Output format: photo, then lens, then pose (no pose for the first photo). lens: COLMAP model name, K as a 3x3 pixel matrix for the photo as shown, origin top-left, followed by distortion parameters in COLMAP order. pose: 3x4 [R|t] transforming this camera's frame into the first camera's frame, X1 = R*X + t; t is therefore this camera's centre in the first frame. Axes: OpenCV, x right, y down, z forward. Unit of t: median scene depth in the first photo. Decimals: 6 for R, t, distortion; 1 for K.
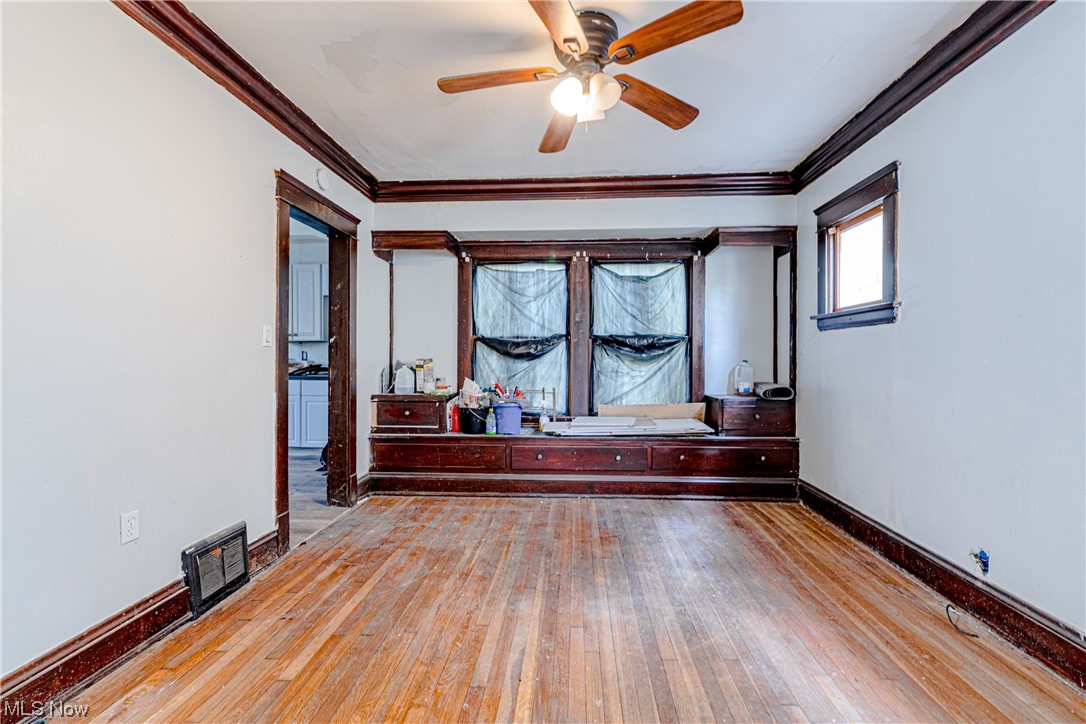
lens RADIAL K [[484.4, 0, 550.3], [0, 484.4, 360.1], [0, 0, 1]] dist [-0.001138, -0.000401]
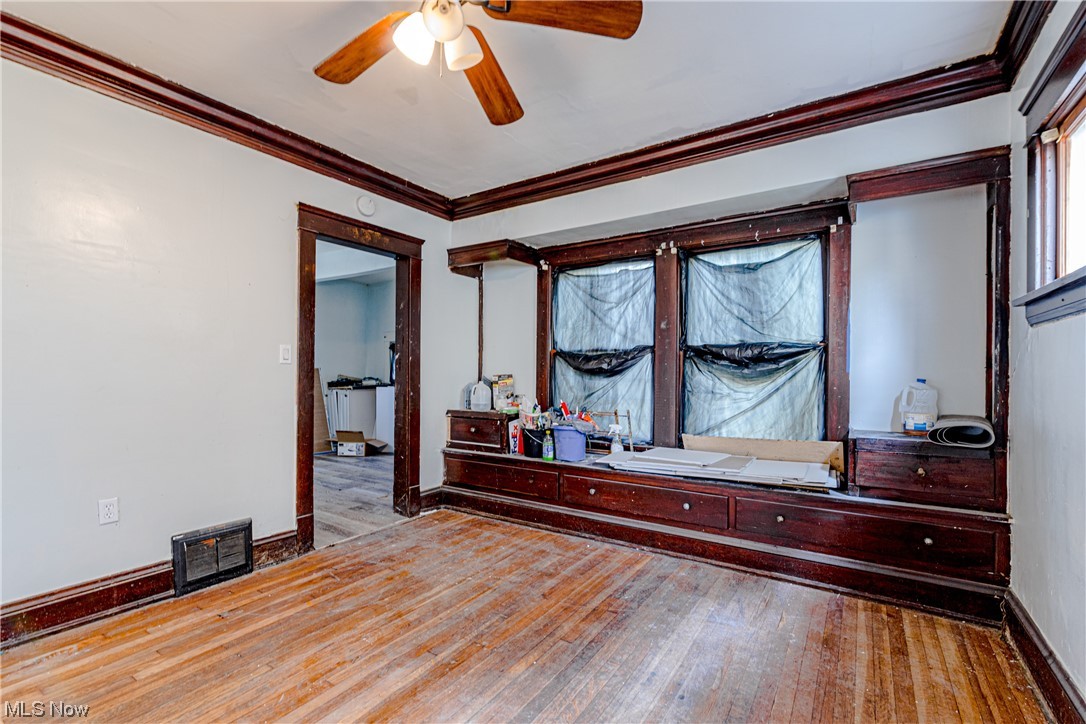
lens RADIAL K [[479.4, 0, 541.5], [0, 479.4, 374.4], [0, 0, 1]] dist [-0.000315, -0.000328]
pose [[0.861475, 0.004197, -0.507783, 0.324352], [-0.004416, 0.999990, 0.000773, -0.004543], [0.507782, 0.001576, 0.861484, 0.235738]]
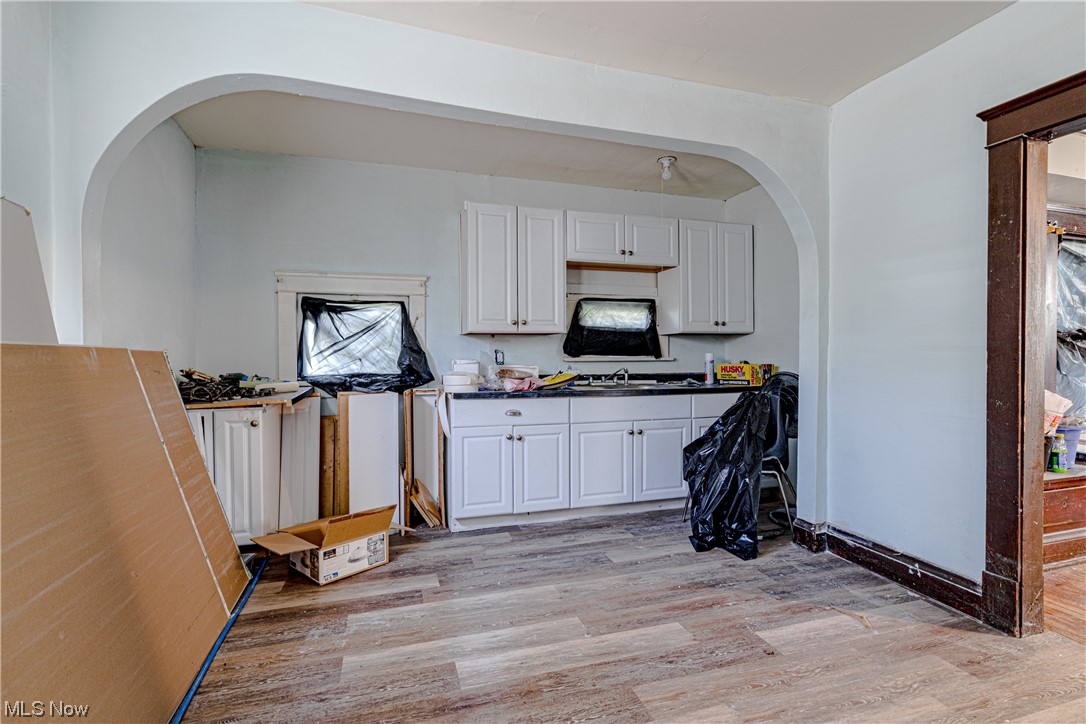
lens RADIAL K [[474.3, 0, 516.7], [0, 474.3, 362.2], [0, 0, 1]] dist [-0.001278, -0.000167]
pose [[0.941608, -0.009258, 0.336585, -1.040029], [0.005945, 0.999923, 0.010874, -0.013451], [-0.336659, -0.008238, 0.941590, 0.629470]]
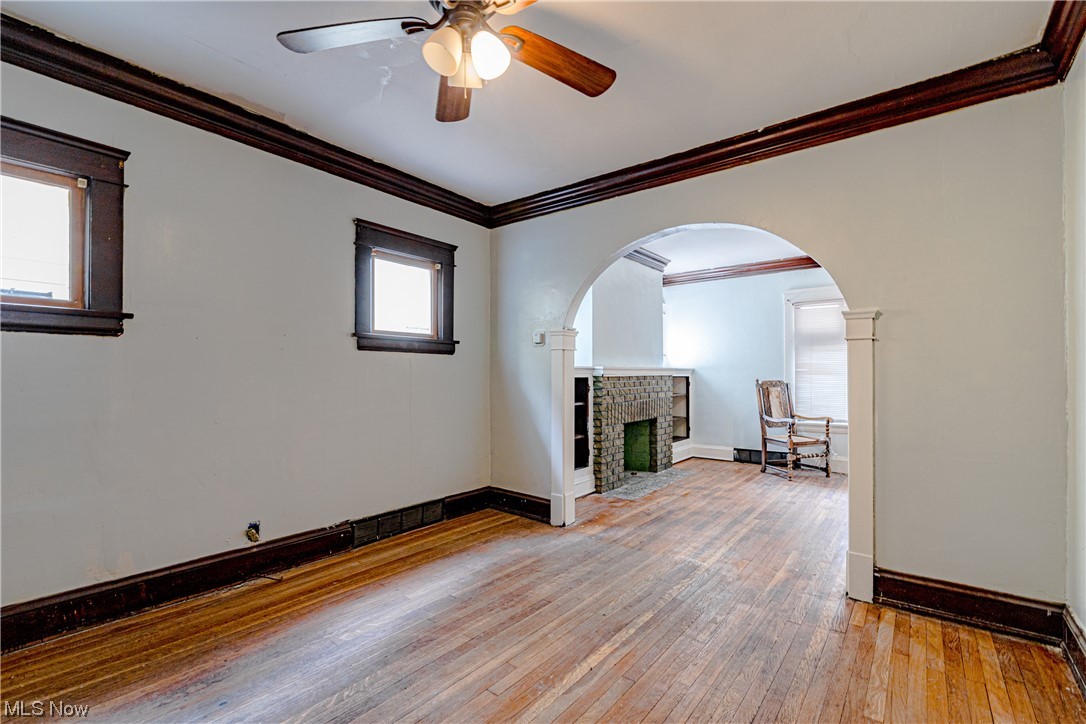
lens RADIAL K [[469.5, 0, 547.4], [0, 469.5, 376.4], [0, 0, 1]] dist [-0.000597, -0.000203]
pose [[-0.820137, -0.002510, 0.572161, -0.255180], [-0.002521, 0.999997, 0.000773, -0.004263], [-0.572161, -0.000808, -0.820141, 0.833663]]
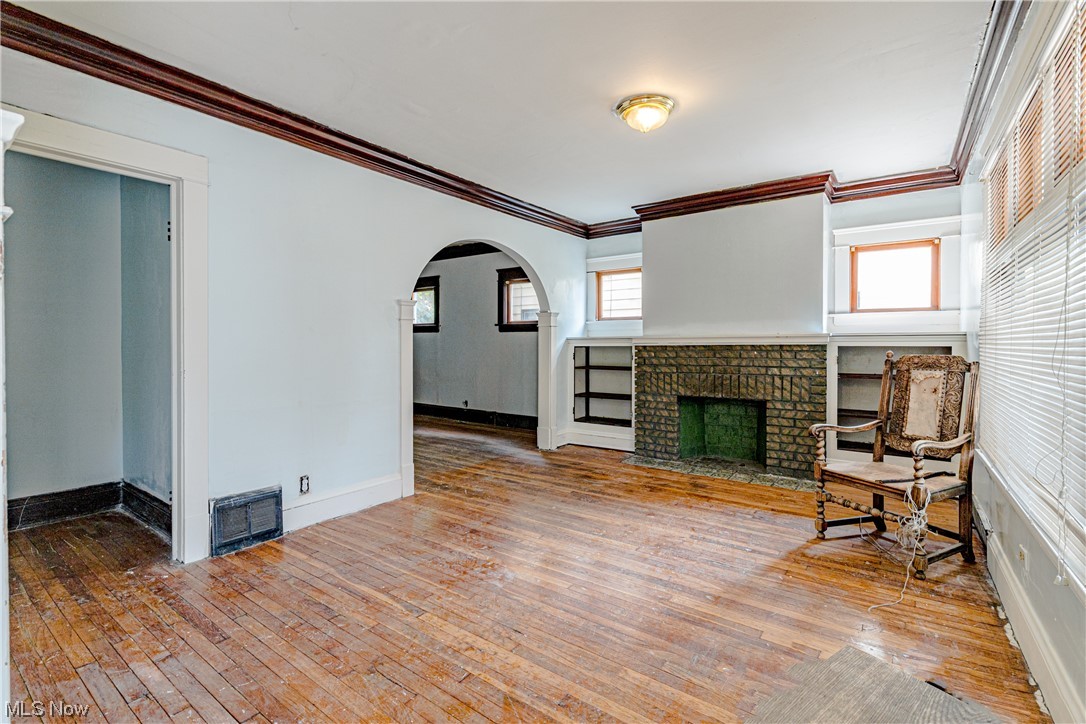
lens RADIAL K [[493.2, 0, 562.9], [0, 493.2, 350.5], [0, 0, 1]] dist [-0.000736, -0.000077]
pose [[0.505737, -0.013838, 0.862577, -0.929396], [-0.001372, 0.999857, 0.016844, -0.012120], [-0.862687, -0.009702, 0.505646, -0.715239]]
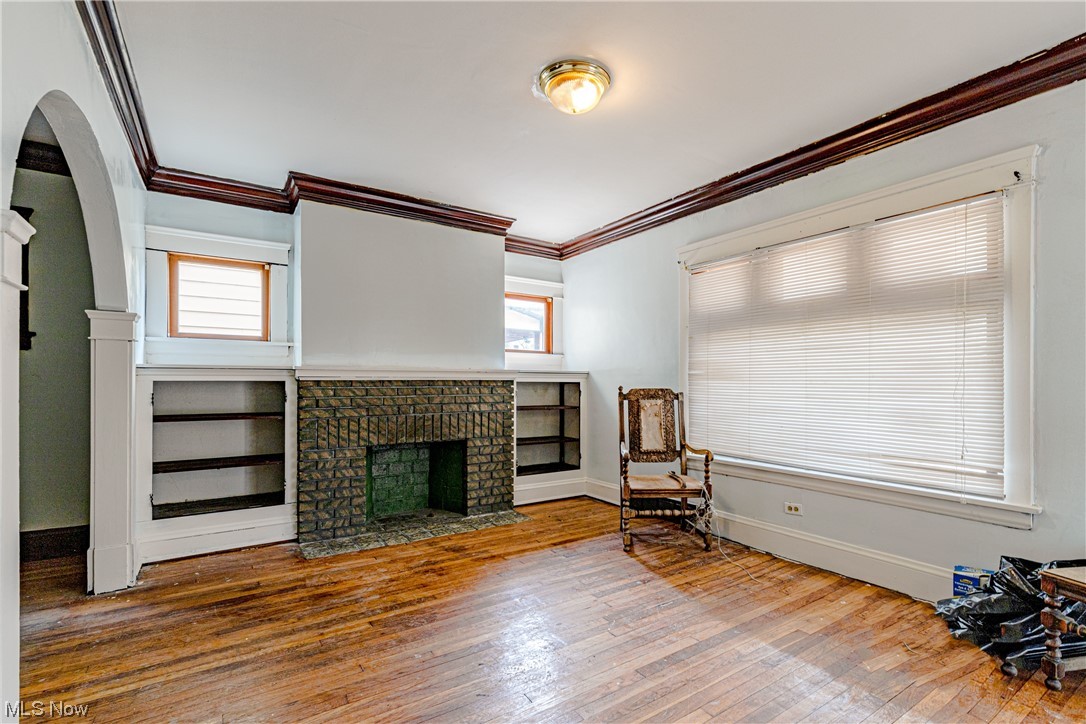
lens RADIAL K [[486.4, 0, 543.4], [0, 486.4, 384.3], [0, 0, 1]] dist [-0.001413, -0.000214]
pose [[-0.609712, -0.008963, 0.792572, -0.651204], [-0.009214, 0.999949, 0.004220, -0.003460], [-0.792569, -0.004730, -0.609763, -0.027114]]
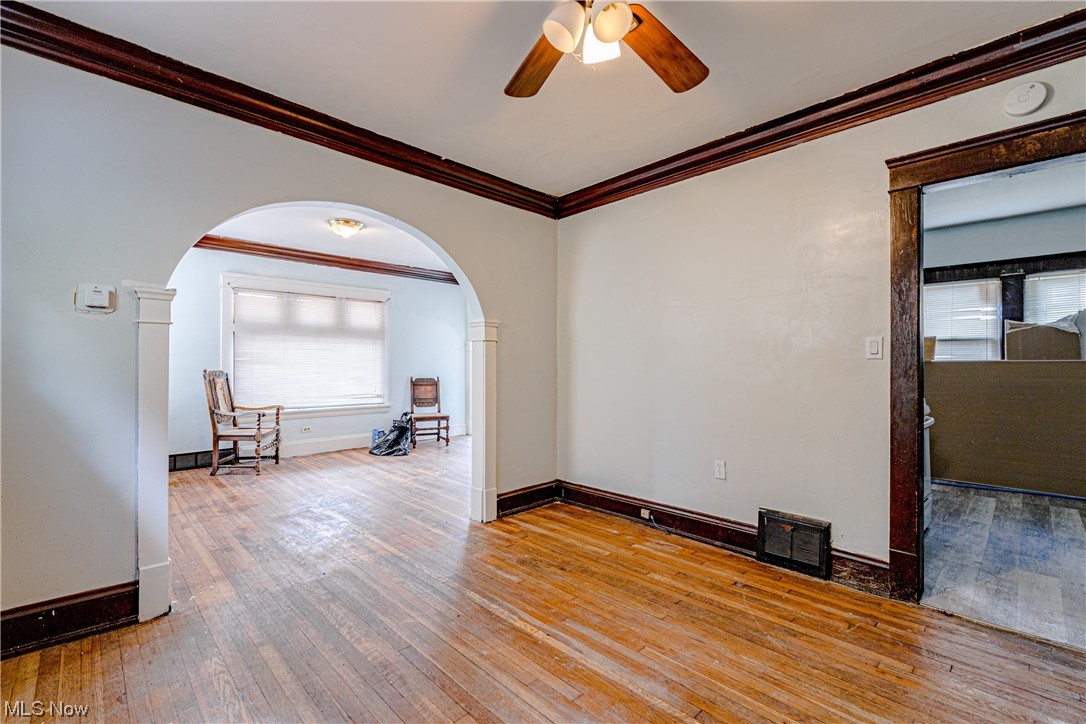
lens RADIAL K [[463.5, 0, 535.3], [0, 463.5, 363.6], [0, 0, 1]] dist [-0.002335, -0.000166]
pose [[-0.687998, -0.007183, -0.725677, 0.350377], [-0.003630, 0.999973, -0.006456, -0.007134], [0.725704, -0.001808, -0.688005, 0.766094]]
